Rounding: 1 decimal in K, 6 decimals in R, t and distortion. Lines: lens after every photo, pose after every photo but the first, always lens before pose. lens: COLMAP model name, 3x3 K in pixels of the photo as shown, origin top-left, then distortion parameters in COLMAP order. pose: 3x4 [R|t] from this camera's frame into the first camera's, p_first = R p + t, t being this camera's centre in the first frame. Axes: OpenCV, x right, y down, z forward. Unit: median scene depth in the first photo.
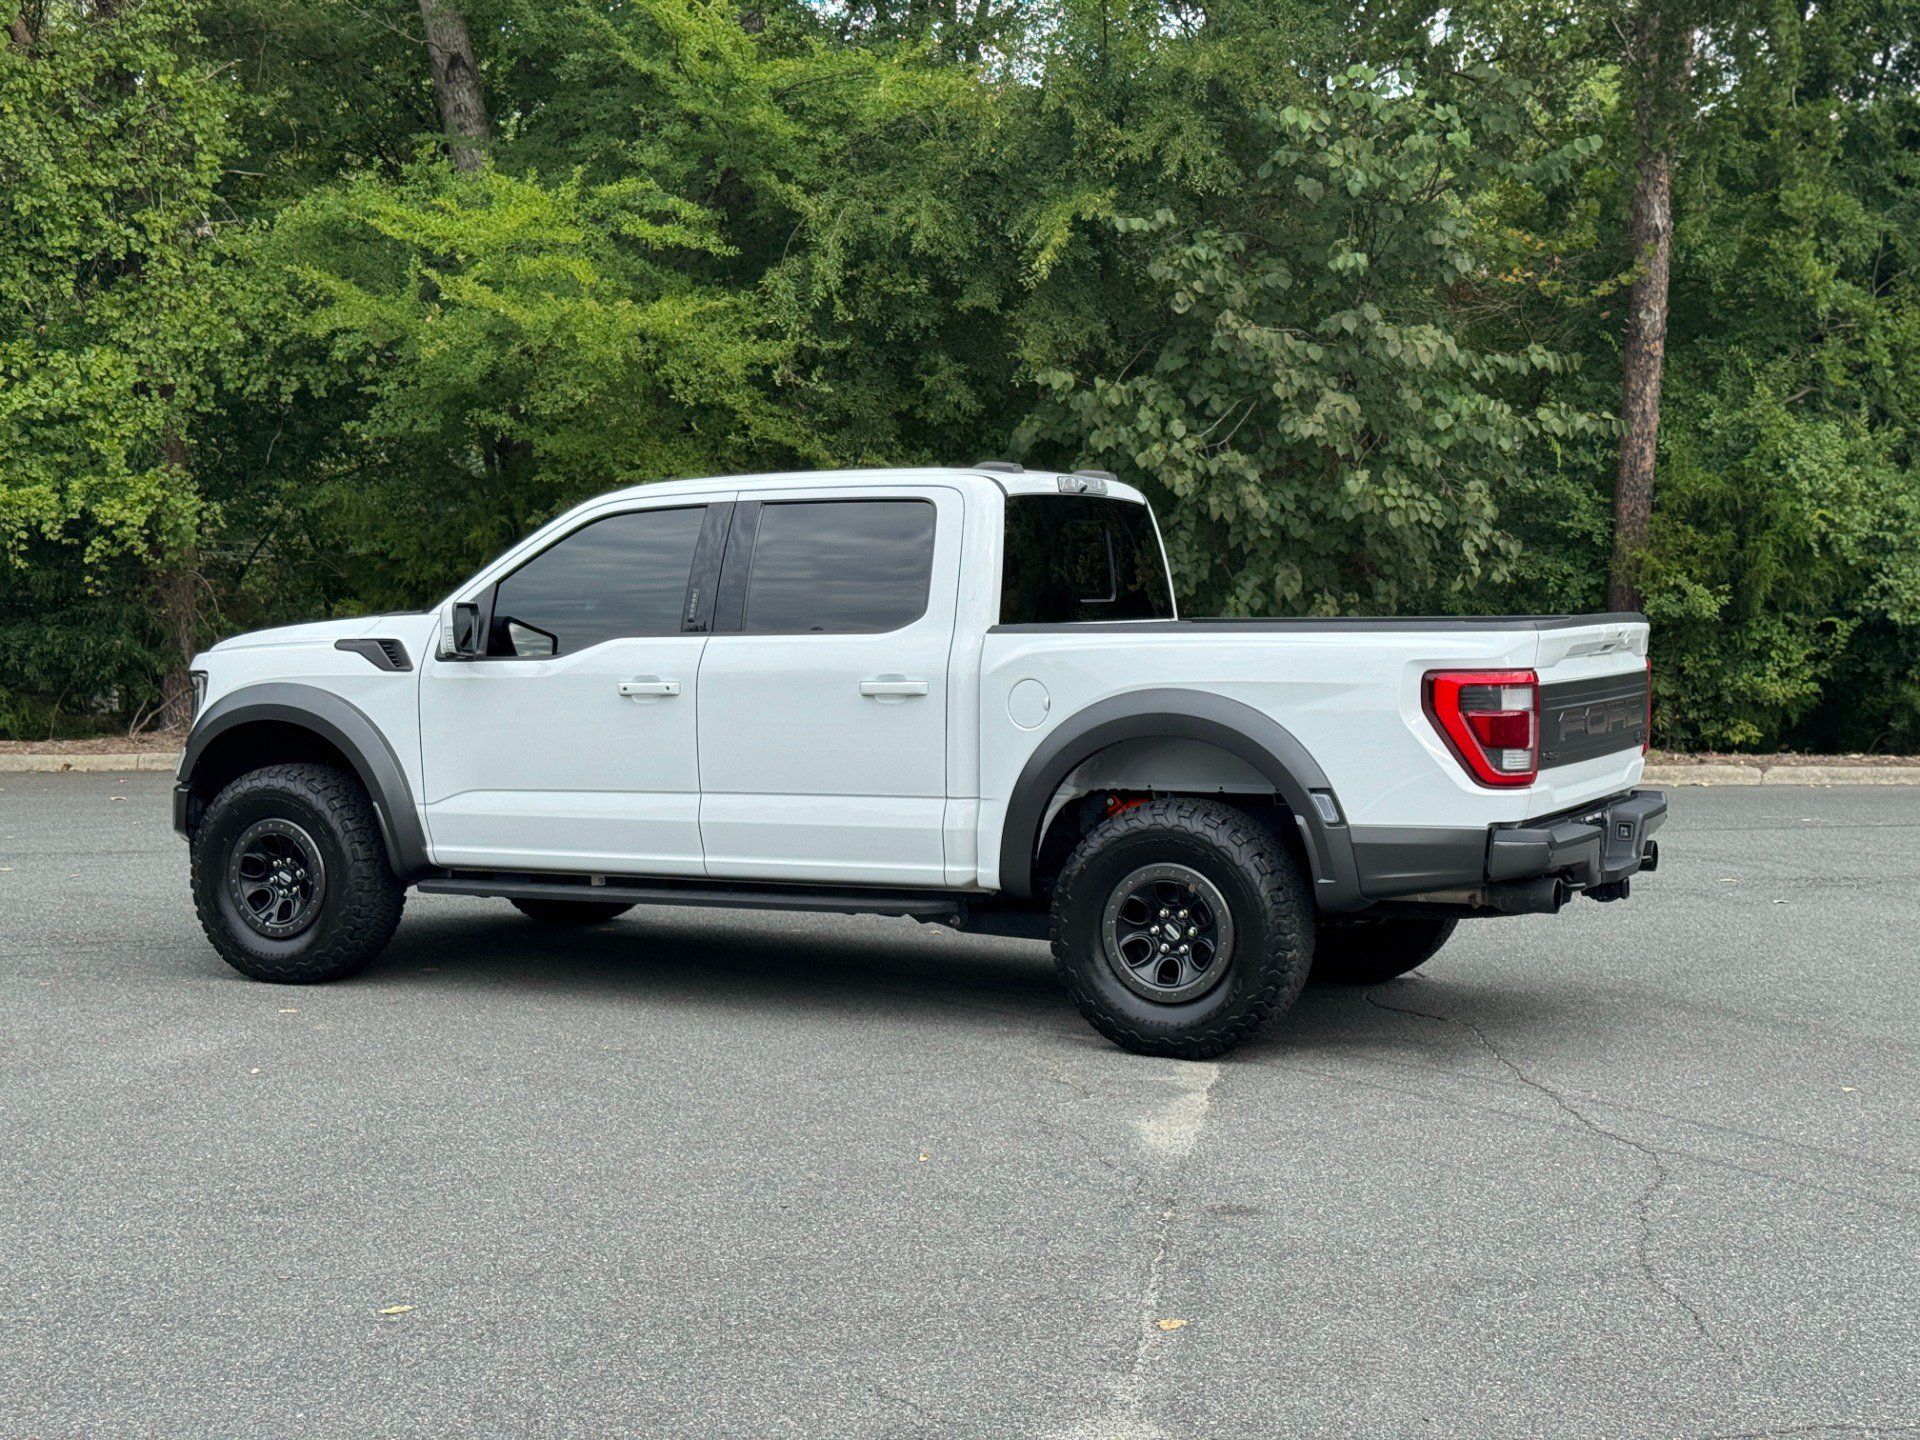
lens RADIAL K [[2661.3, 0, 956.6], [0, 2661.3, 718.8], [0, 0, 1]] dist [0.122171, 0.000000]
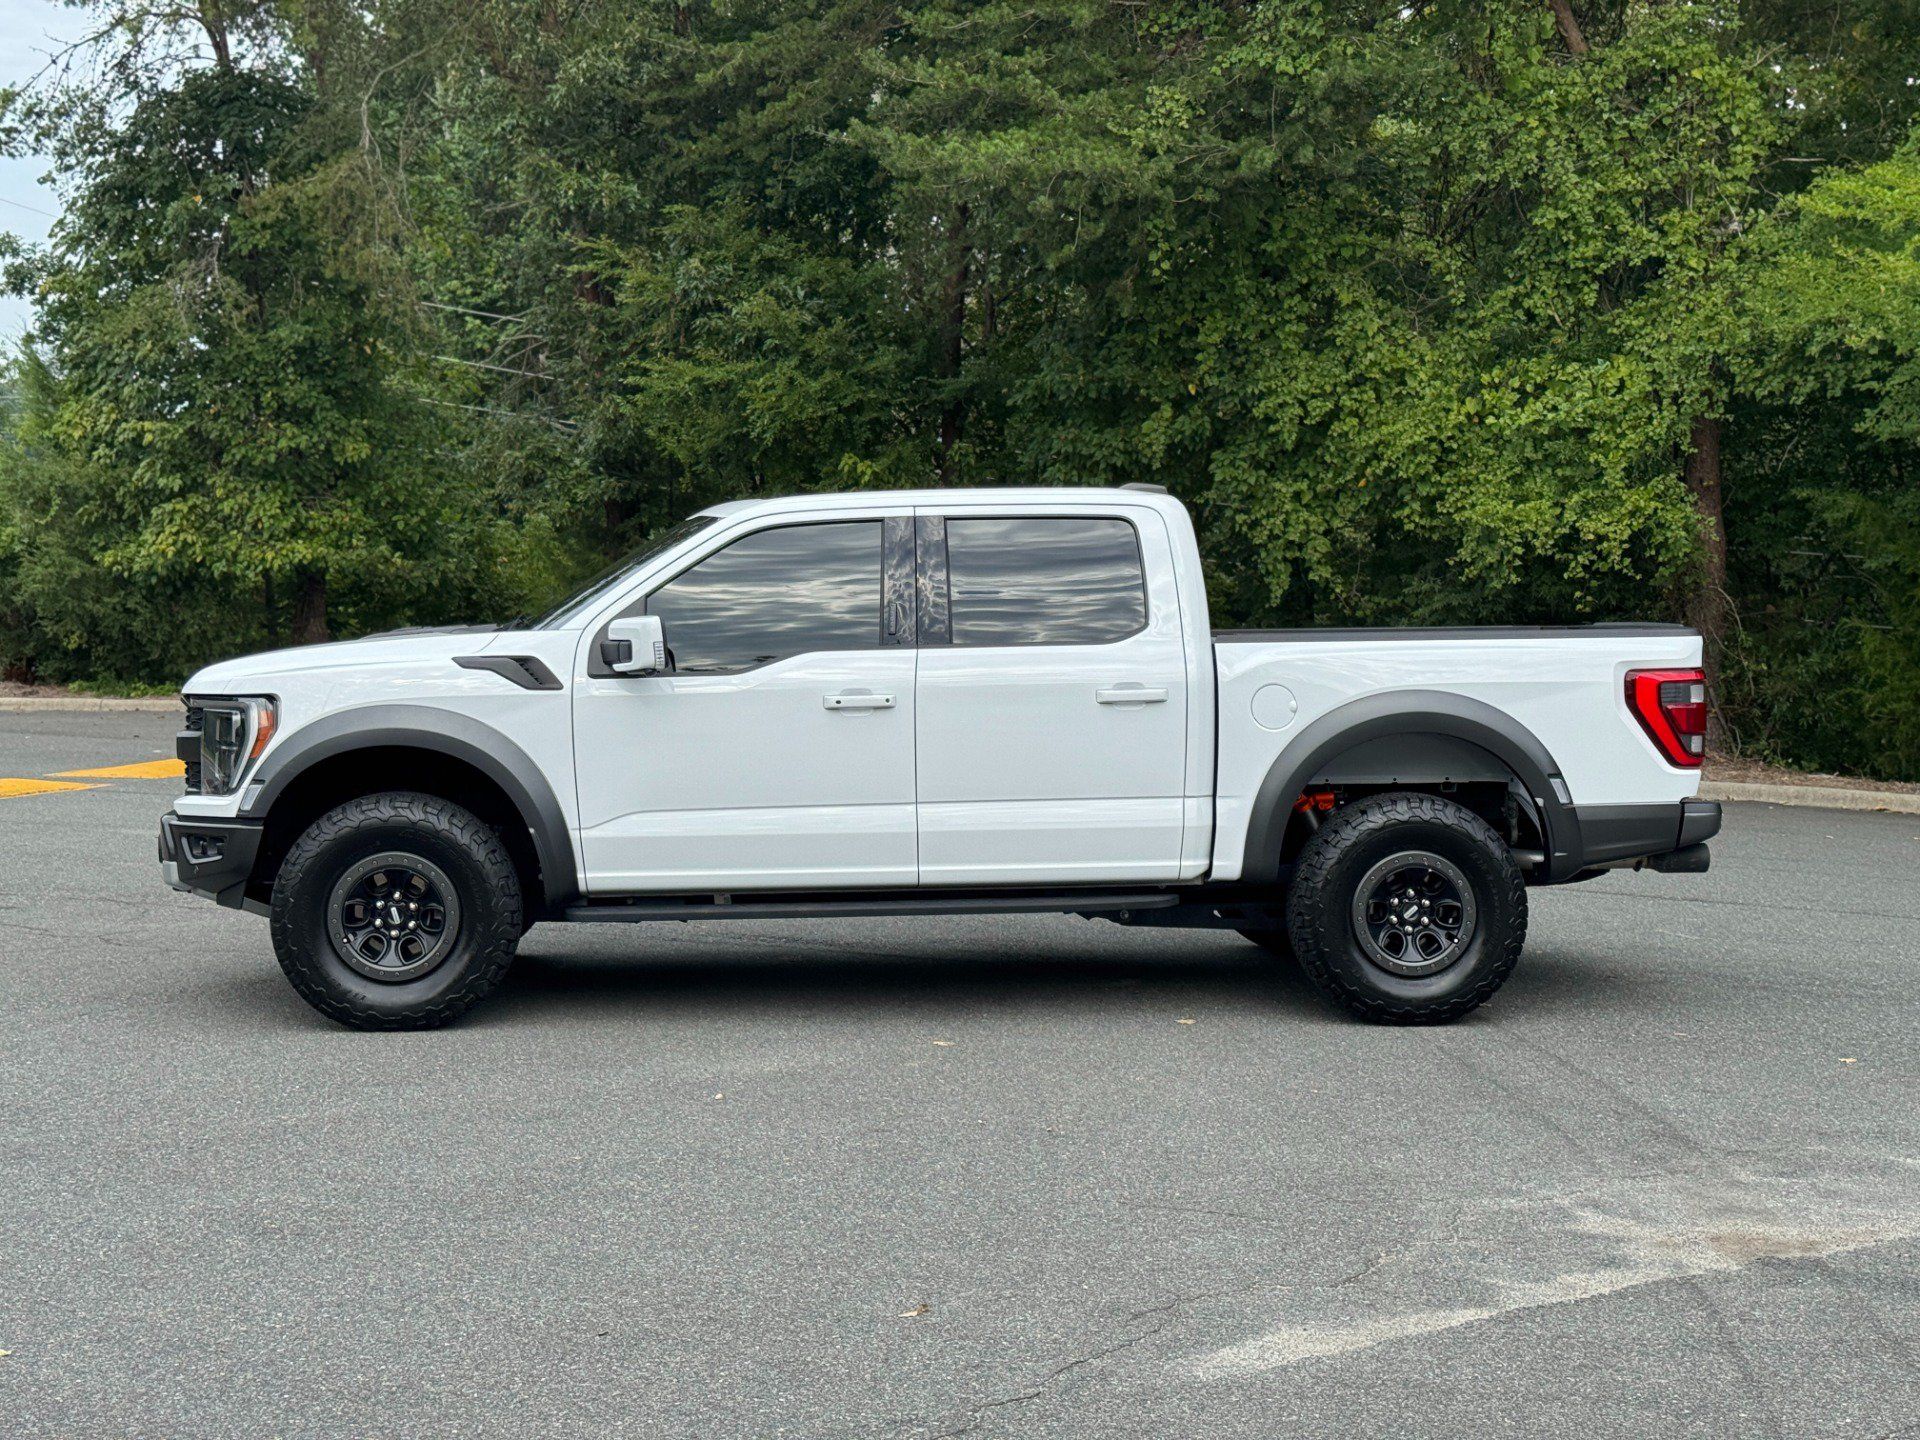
lens RADIAL K [[2661.3, 0, 953.1], [0, 2661.3, 718.5], [0, 0, 1]] dist [0.122171, 0.000000]
pose [[0.734250, 0.043922, -0.677456, 0.178095], [-0.047109, 0.998796, 0.013698, -0.009587], [0.677242, 0.021857, 0.735435, 0.131316]]
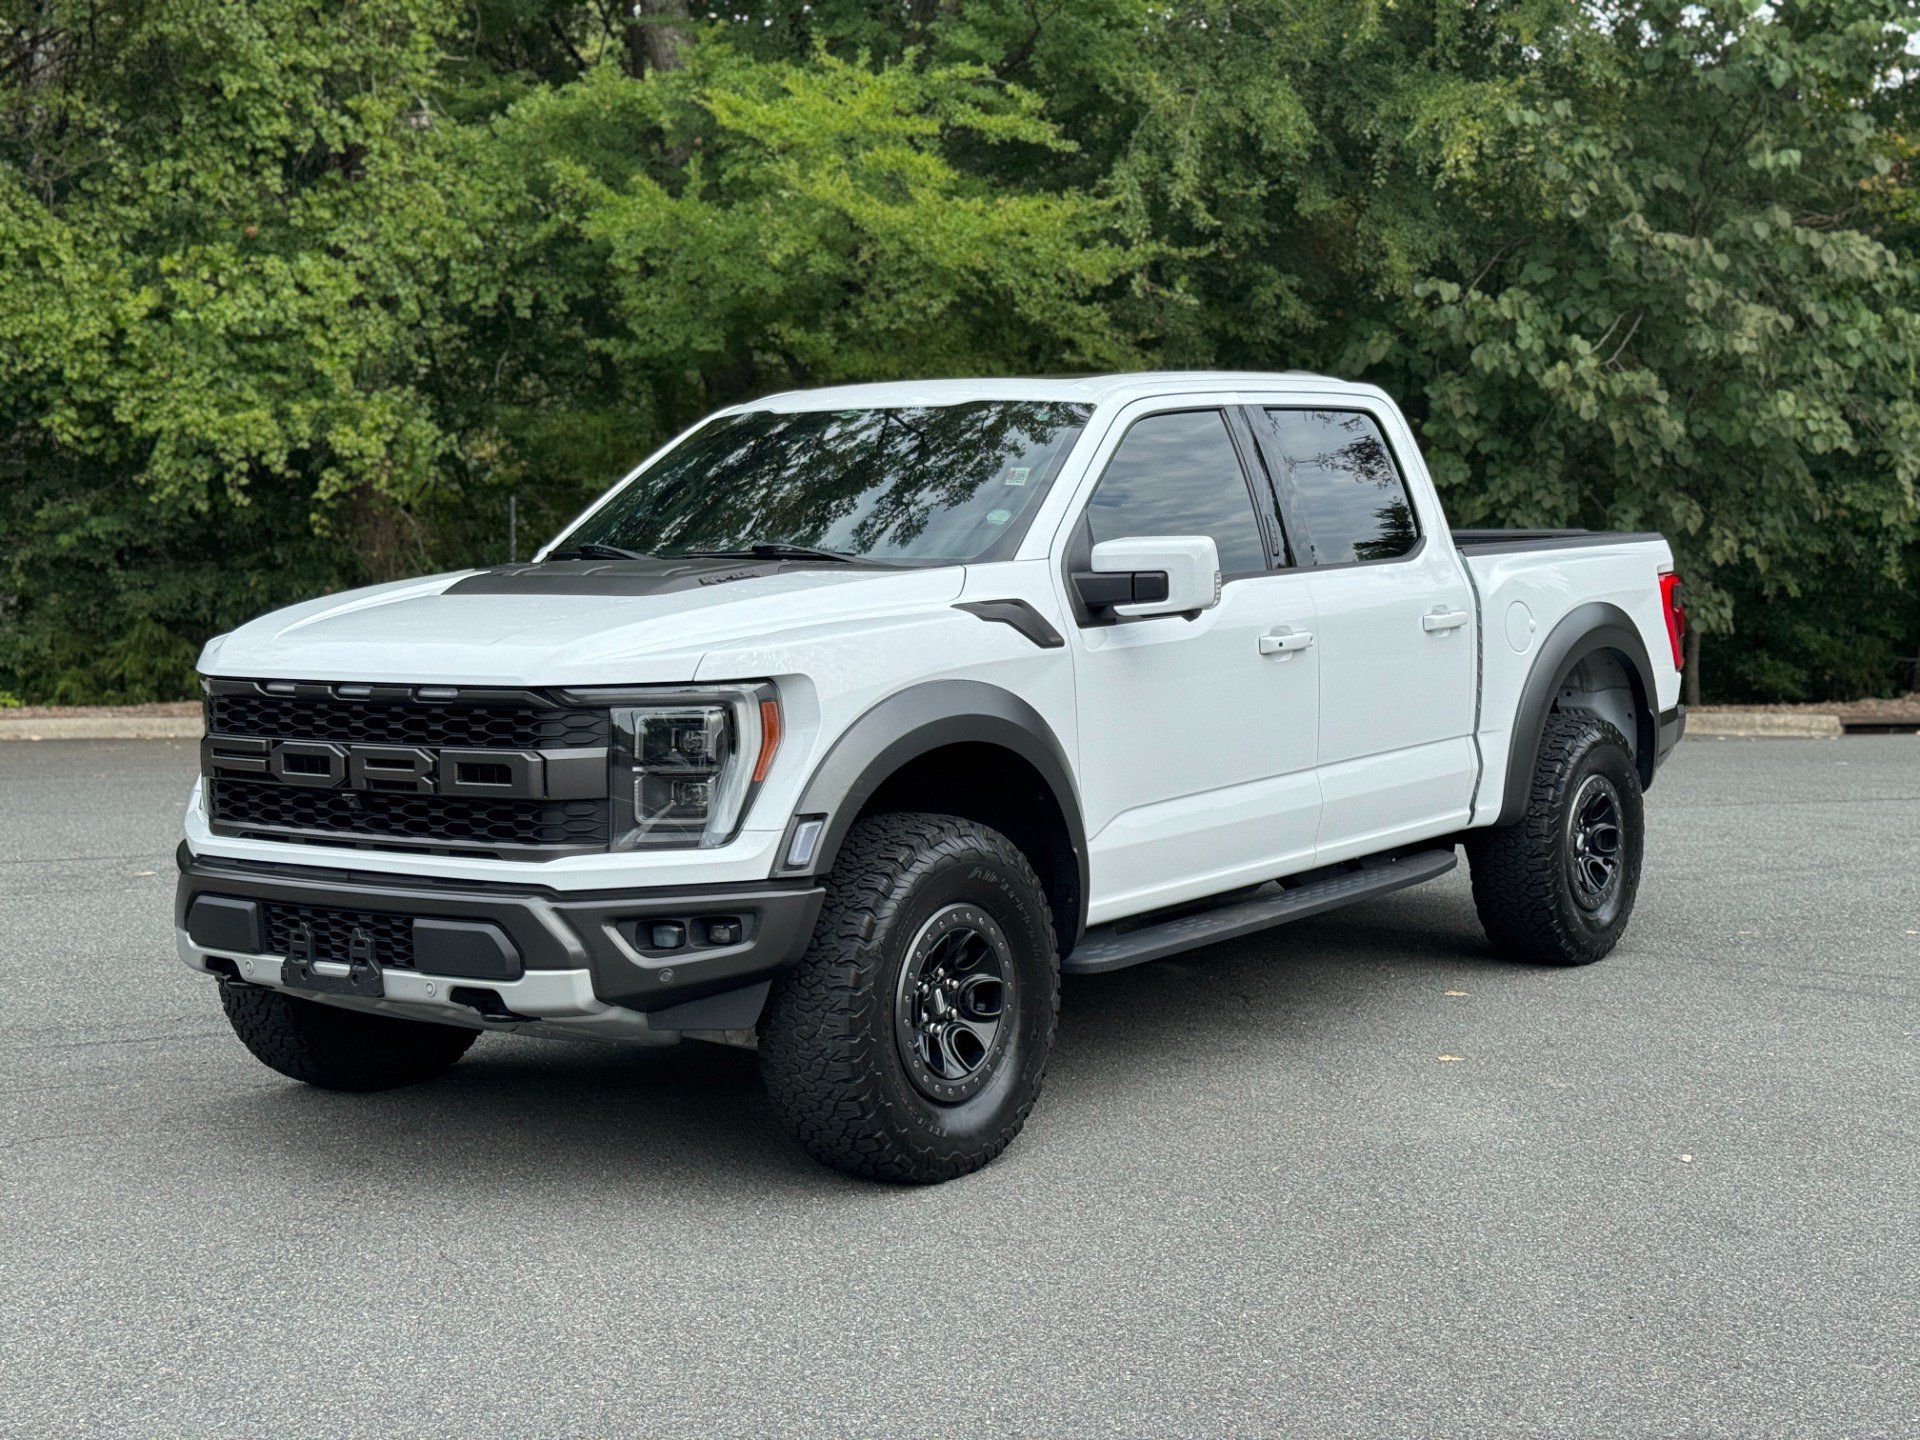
lens RADIAL K [[2661.3, 0, 960.8], [0, 2661.3, 717.9], [0, 0, 1]] dist [0.122171, 0.000000]
pose [[0.994344, -0.010033, 0.105731, -0.210179], [0.007802, 0.999739, 0.021496, -0.003593], [-0.105919, -0.020549, 0.994162, 0.108652]]
